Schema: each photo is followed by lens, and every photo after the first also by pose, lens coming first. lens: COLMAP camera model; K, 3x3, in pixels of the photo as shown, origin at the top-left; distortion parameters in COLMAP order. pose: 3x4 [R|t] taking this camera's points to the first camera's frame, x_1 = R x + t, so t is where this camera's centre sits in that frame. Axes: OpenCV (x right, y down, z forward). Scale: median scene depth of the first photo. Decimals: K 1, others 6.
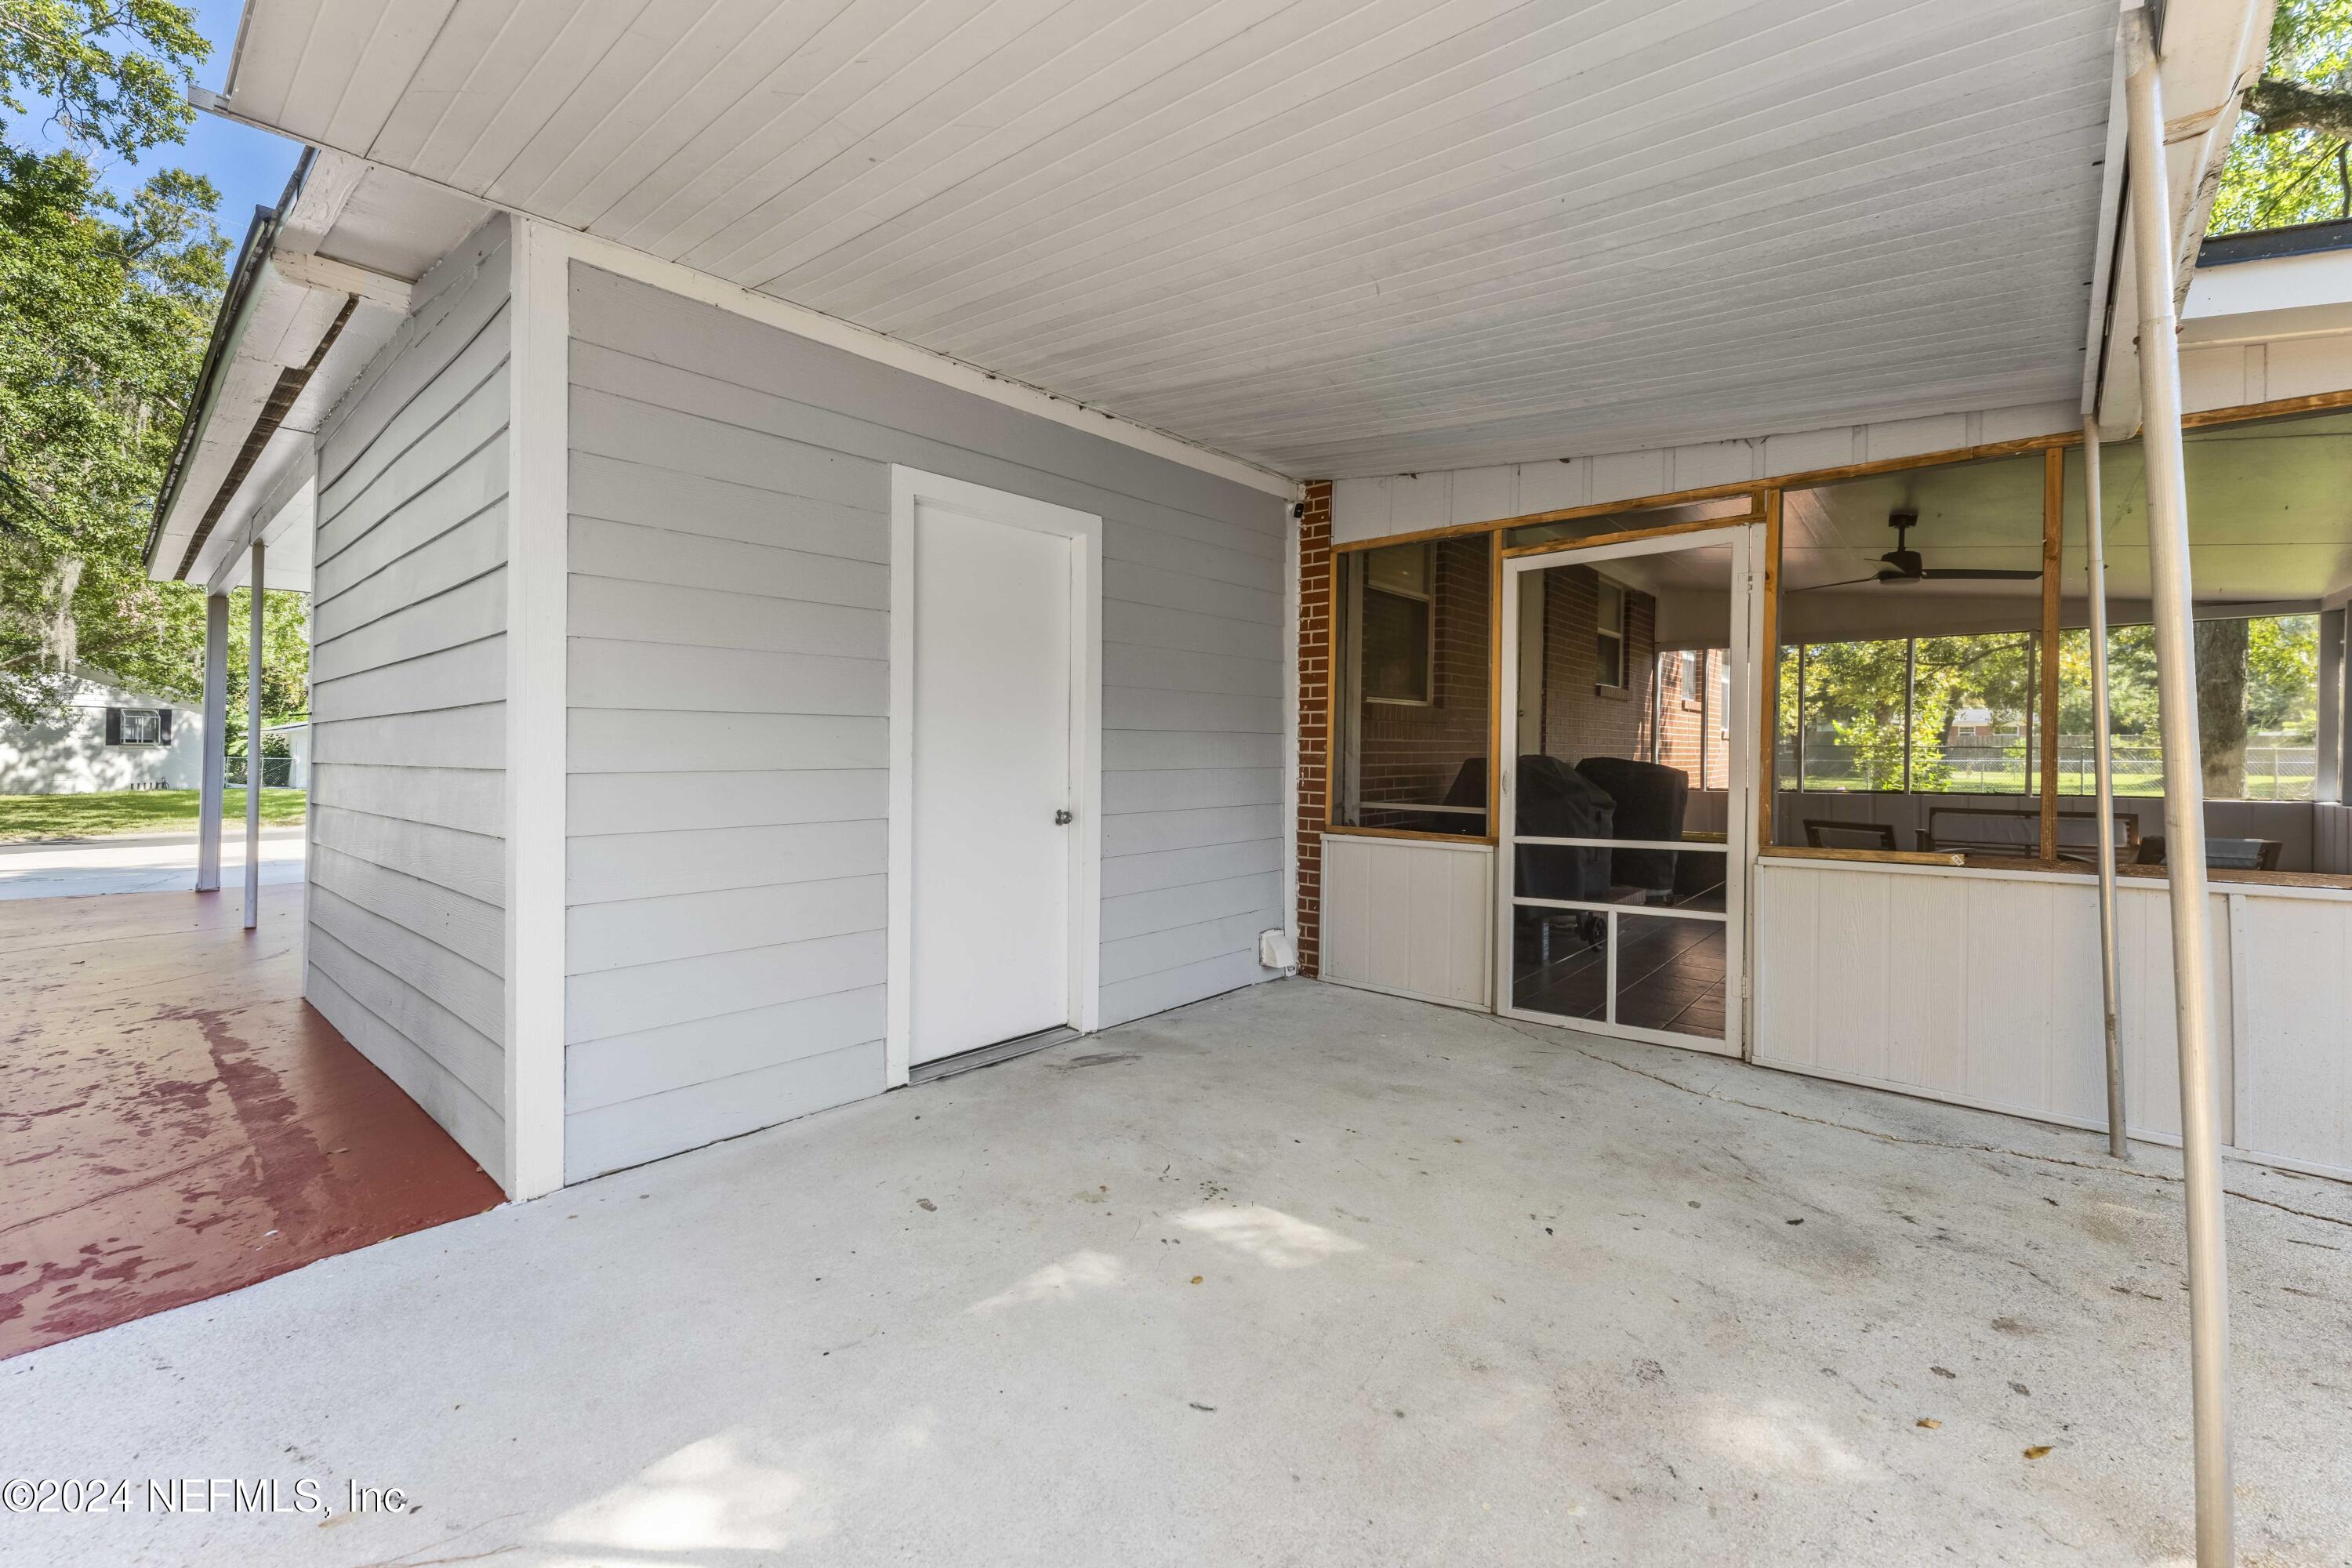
lens RADIAL K [[938.0, 0, 1185.8], [0, 938.0, 731.1], [0, 0, 1]] dist [0.000931, -0.000158]
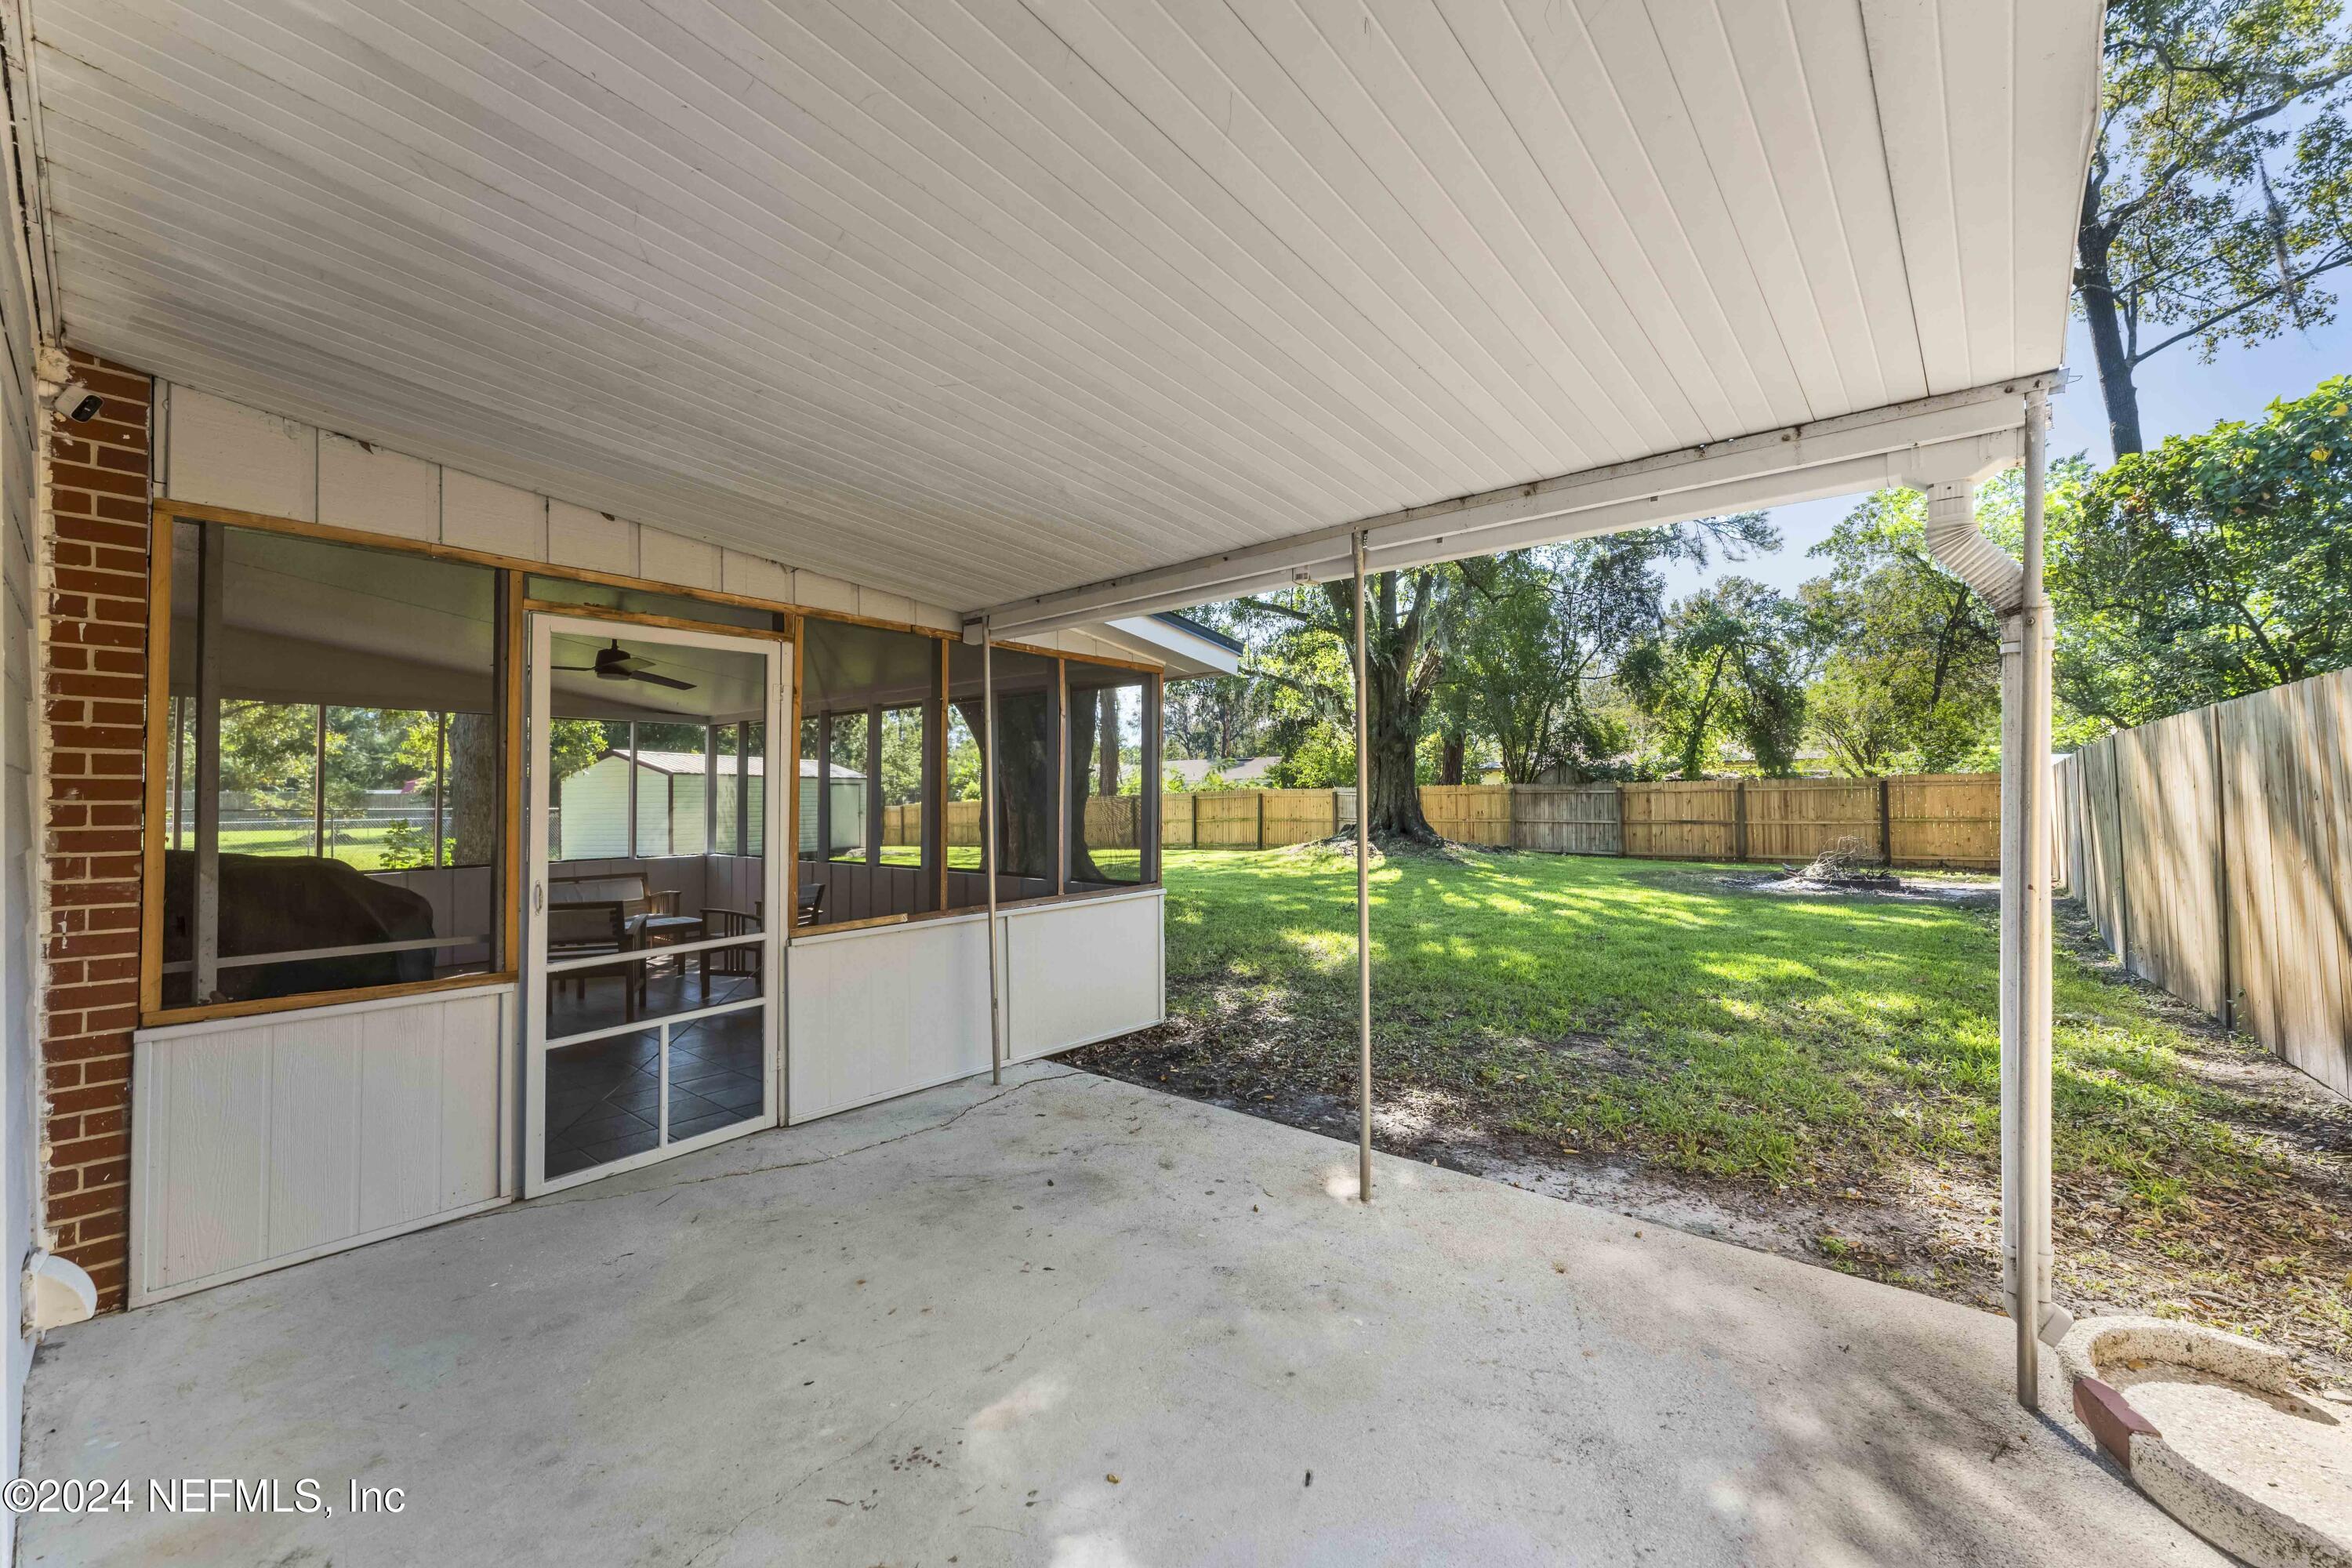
lens RADIAL K [[938.0, 0, 1173.8], [0, 938.0, 784.6], [0, 0, 1]] dist [0.000931, -0.000158]
pose [[0.001556, 0.014719, 0.999890, -0.516699], [-0.014043, 0.999793, -0.014696, -0.041480], [-0.999900, -0.014018, 0.001763, 0.541625]]
